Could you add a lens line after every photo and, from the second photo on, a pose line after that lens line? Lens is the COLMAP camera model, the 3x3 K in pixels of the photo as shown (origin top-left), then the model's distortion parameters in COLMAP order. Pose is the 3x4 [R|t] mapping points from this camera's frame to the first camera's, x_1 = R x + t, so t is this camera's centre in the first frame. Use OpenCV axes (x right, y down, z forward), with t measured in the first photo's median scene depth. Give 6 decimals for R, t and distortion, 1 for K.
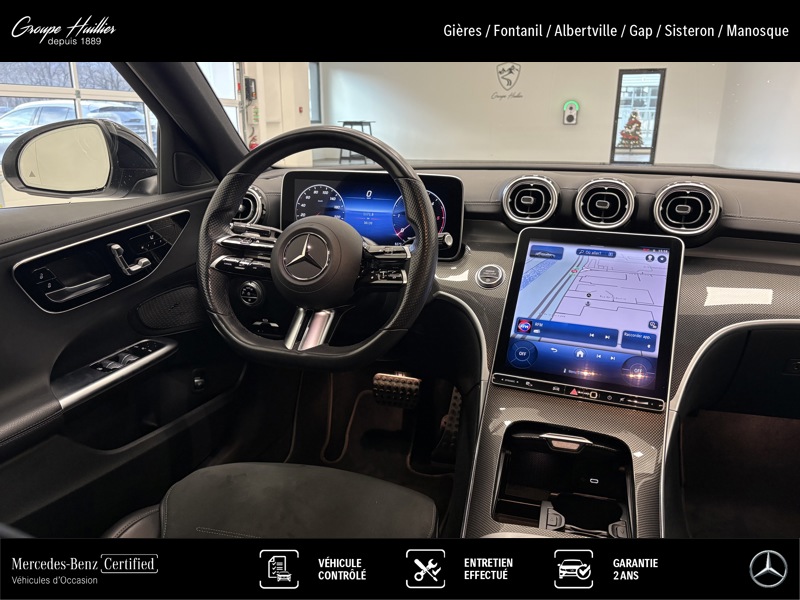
lens RADIAL K [[602.7, 0, 398.4], [0, 602.7, 300.1], [0, 0, 1]] dist [0.012489, 0.004796]
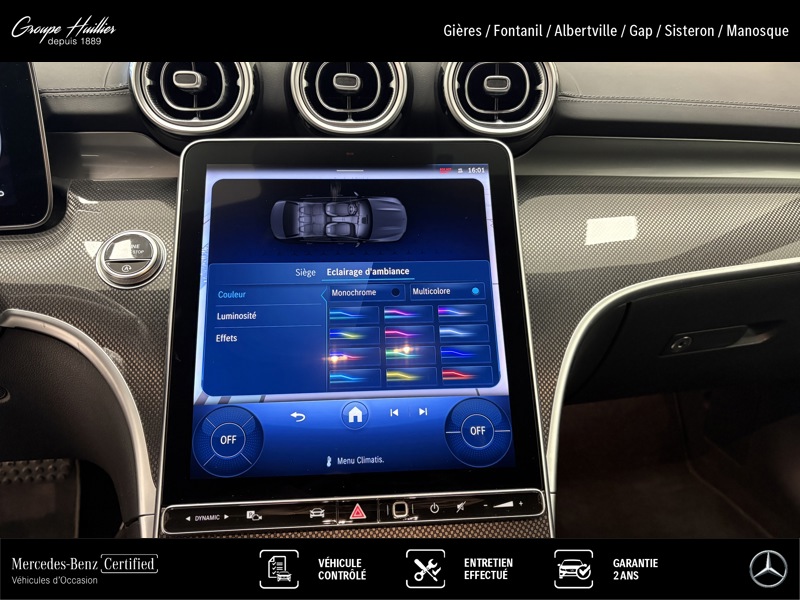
lens RADIAL K [[602.7, 0, 399.7], [0, 602.7, 300.9], [0, 0, 1]] dist [0.012489, 0.004796]
pose [[0.886090, -0.174554, 0.429390, 0.136127], [0.122014, 0.981548, 0.147227, -0.051855], [-0.447166, -0.078065, 0.891038, 0.530182]]
